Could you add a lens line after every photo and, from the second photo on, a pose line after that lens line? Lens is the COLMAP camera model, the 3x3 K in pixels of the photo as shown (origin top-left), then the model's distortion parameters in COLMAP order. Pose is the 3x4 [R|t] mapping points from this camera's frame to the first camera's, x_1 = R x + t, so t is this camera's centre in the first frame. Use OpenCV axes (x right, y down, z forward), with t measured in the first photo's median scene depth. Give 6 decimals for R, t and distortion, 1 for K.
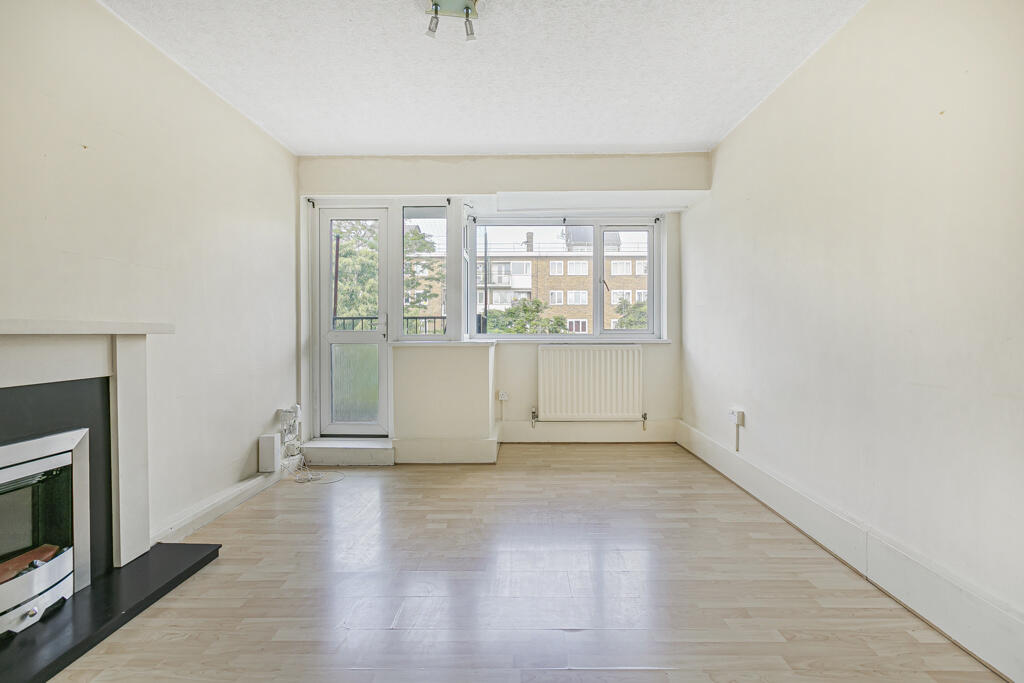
lens RADIAL K [[457.2, 0, 513.5], [0, 457.2, 339.3], [0, 0, 1]] dist [0.000116, 0.000376]
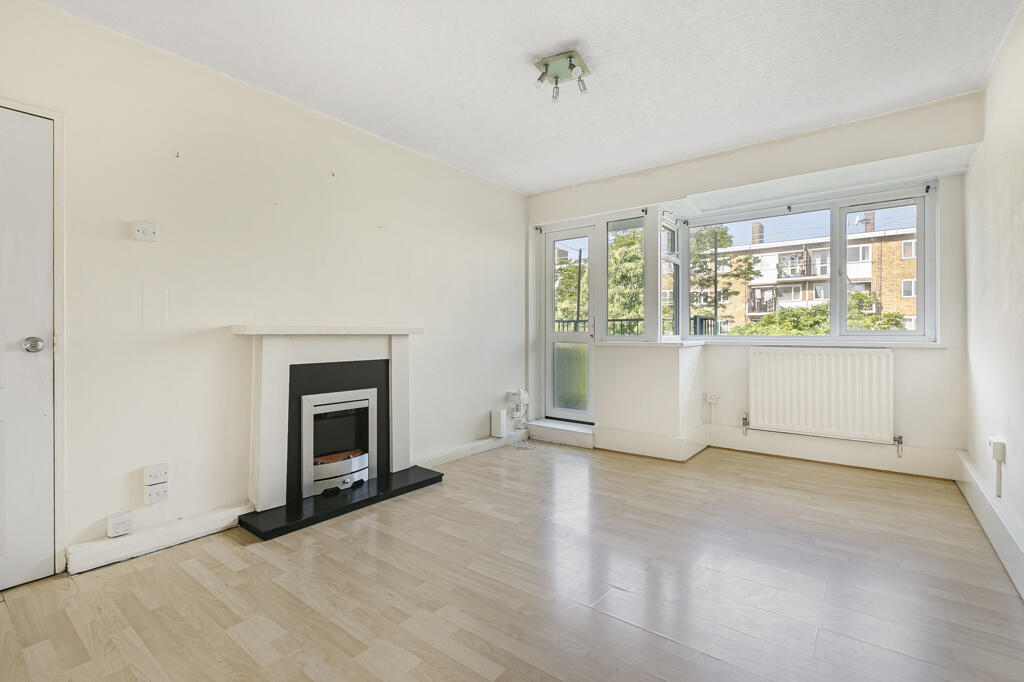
lens RADIAL K [[459.6, 0, 512.8], [0, 459.6, 334.7], [0, 0, 1]] dist [0.000042, 0.000465]
pose [[0.799529, 0.002836, -0.600621, 0.269930], [-0.010320, 0.999906, -0.009016, 0.000525], [0.600539, 0.013407, 0.799483, -0.048571]]
